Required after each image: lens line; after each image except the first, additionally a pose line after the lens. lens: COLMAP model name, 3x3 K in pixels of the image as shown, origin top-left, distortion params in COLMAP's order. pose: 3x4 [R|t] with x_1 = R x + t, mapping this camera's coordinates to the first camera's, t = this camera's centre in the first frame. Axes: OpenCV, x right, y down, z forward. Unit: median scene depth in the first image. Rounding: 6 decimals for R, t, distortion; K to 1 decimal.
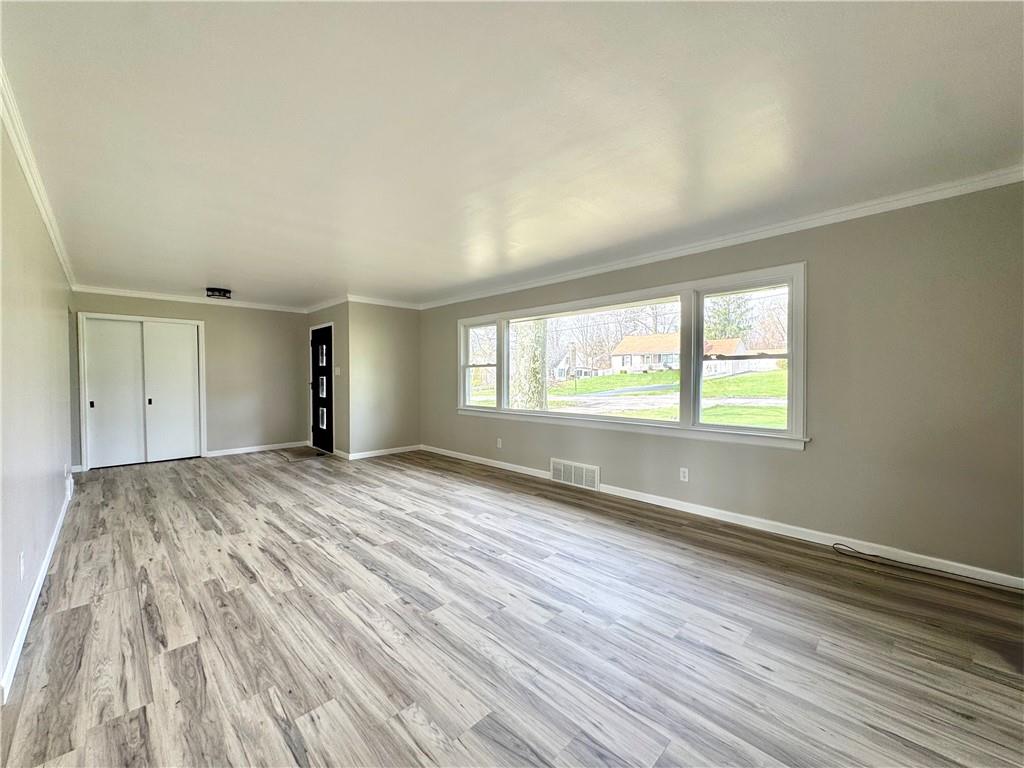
lens RADIAL K [[416.5, 0, 512.0], [0, 416.5, 384.0], [0, 0, 1]] dist [-0.001552, -0.000352]
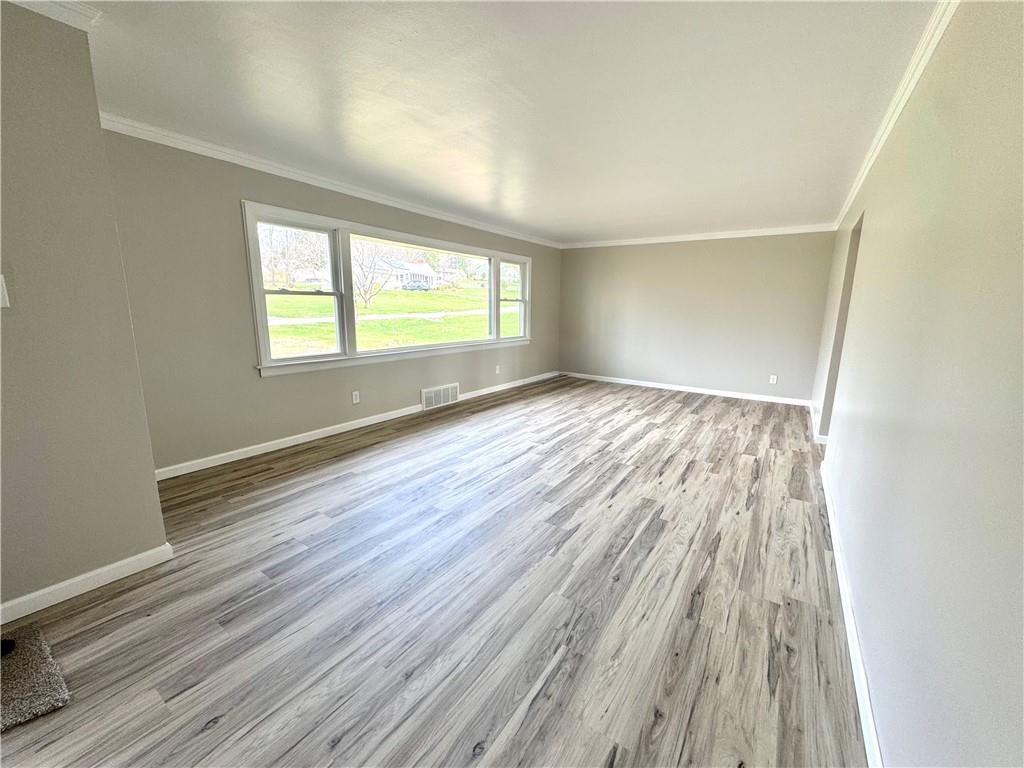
lens RADIAL K [[416.5, 0, 512.0], [0, 416.5, 384.0], [0, 0, 1]] dist [-0.001552, -0.000352]
pose [[-0.209720, -0.179741, 0.961099, -1.415891], [0.002067, 0.982875, 0.184264, -0.043885], [-0.977759, 0.040631, -0.205756, 1.473330]]
